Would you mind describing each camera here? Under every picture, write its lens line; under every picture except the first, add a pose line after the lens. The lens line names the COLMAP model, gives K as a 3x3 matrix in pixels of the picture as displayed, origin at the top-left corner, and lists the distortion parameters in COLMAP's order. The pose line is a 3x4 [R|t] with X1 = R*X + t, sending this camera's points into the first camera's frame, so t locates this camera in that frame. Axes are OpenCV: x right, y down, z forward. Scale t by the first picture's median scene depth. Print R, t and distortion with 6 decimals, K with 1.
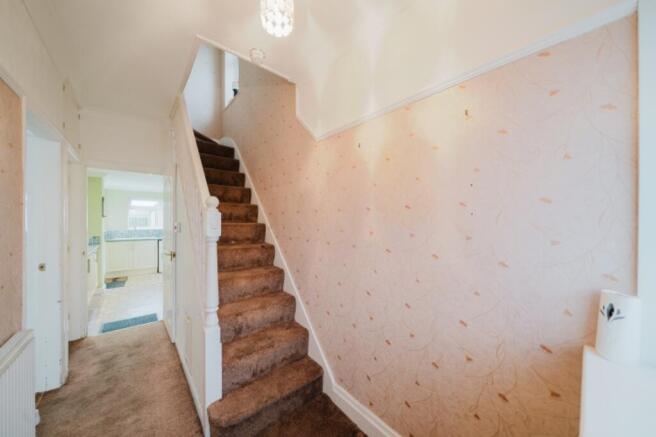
lens RADIAL K [[225.6, 0, 330.5], [0, 225.6, 220.2], [0, 0, 1]] dist [-0.000229, -0.000131]
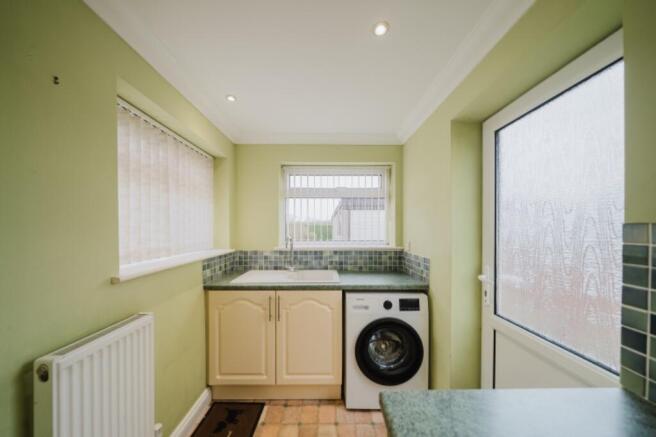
lens RADIAL K [[229.9, 0, 326.7], [0, 229.9, 230.2], [0, 0, 1]] dist [-0.000477, -0.000030]
pose [[0.755527, 0.000729, -0.655117, -0.610903], [0.001981, 0.999992, 0.003397, 0.010479], [0.655114, -0.003864, 0.755520, 0.795791]]
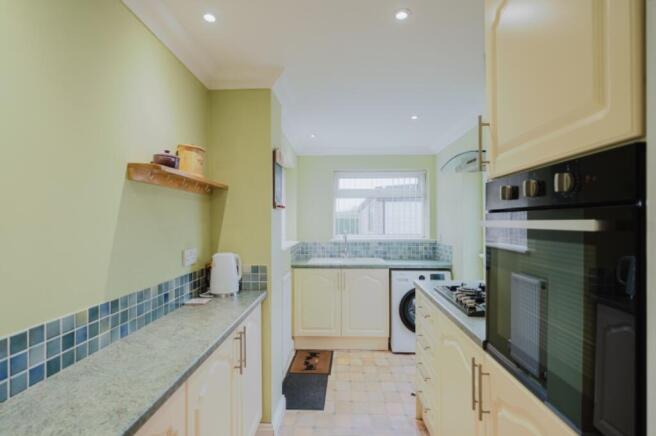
lens RADIAL K [[329.2, 0, 330.5], [0, 329.2, 222.2], [0, 0, 1]] dist [0.000169, -0.000071]
pose [[0.728564, -0.005373, -0.684957, -0.459177], [0.006443, 0.999979, -0.000991, 0.005161], [0.684948, -0.003691, 0.728583, 0.526019]]
